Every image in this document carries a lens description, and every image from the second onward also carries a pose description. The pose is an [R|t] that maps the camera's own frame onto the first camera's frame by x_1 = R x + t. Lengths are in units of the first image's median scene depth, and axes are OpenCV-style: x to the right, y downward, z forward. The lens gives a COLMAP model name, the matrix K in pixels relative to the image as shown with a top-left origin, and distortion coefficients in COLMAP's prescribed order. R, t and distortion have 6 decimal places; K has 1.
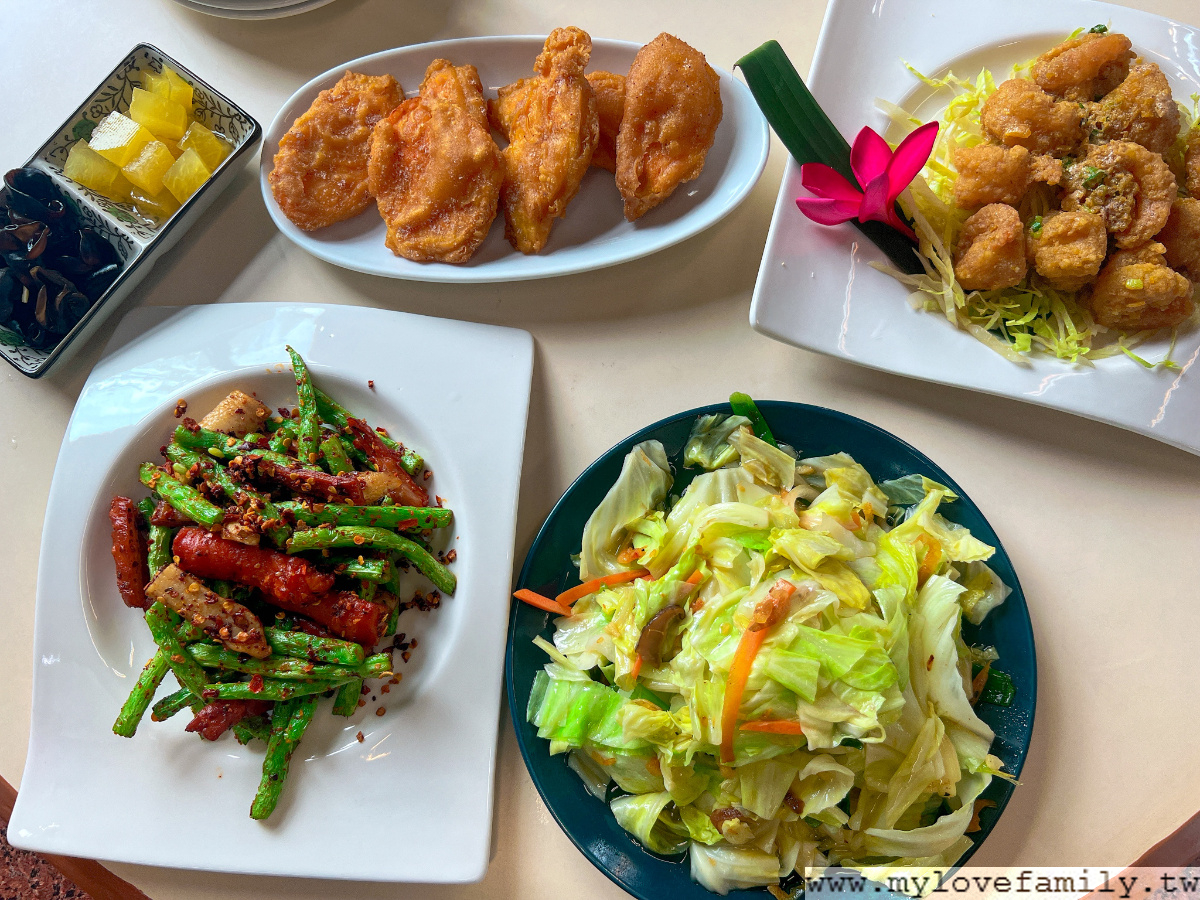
lens RADIAL K [[883.2, 0, 600.0], [0, 883.2, 450.0], [0, 0, 1]] dist [-0.010341, -0.004450]
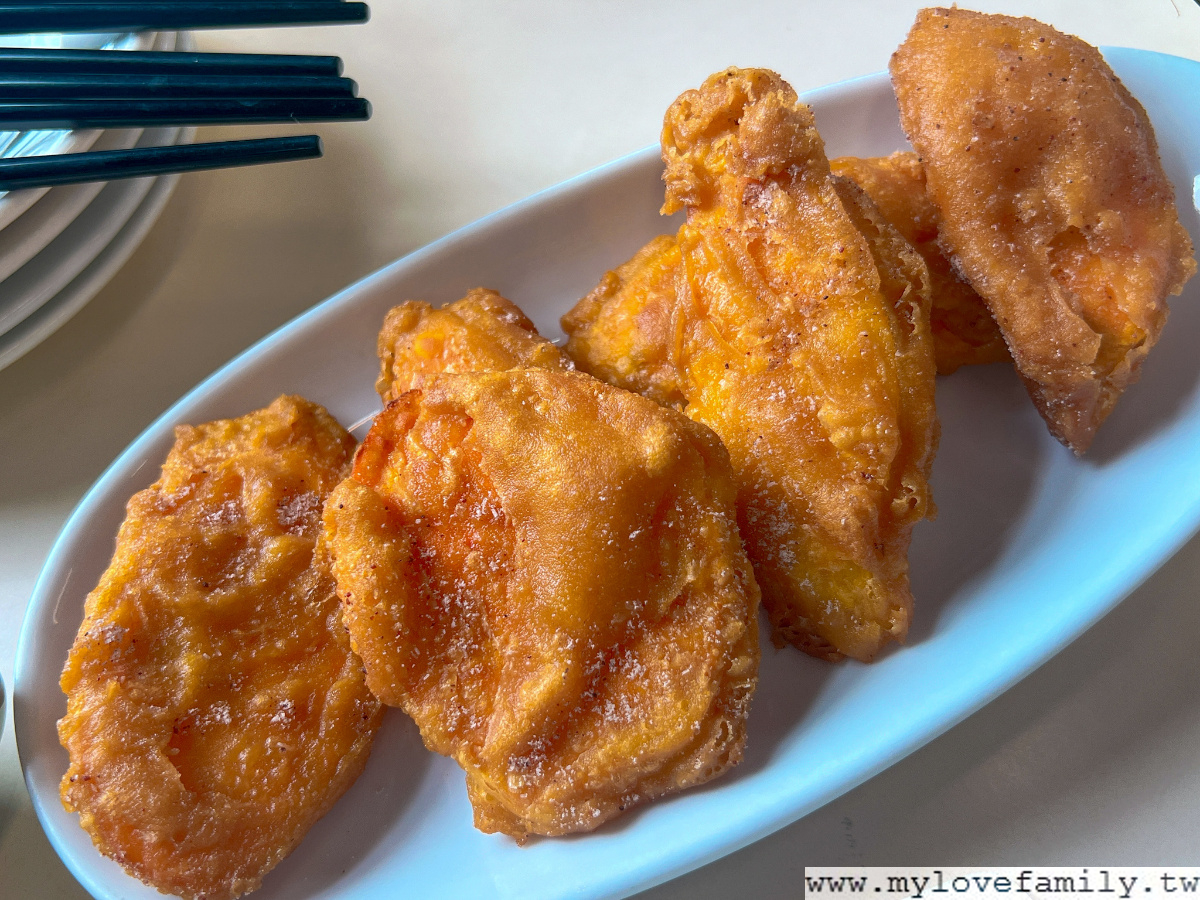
lens RADIAL K [[1148.3, 0, 600.0], [0, 1148.3, 450.0], [0, 0, 1]] dist [0.003500, -0.148201]
pose [[0.894368, -0.401771, 0.196686, -0.235203], [0.446086, 0.833832, -0.325165, -0.195795], [-0.033361, 0.378556, 0.924977, 0.575224]]
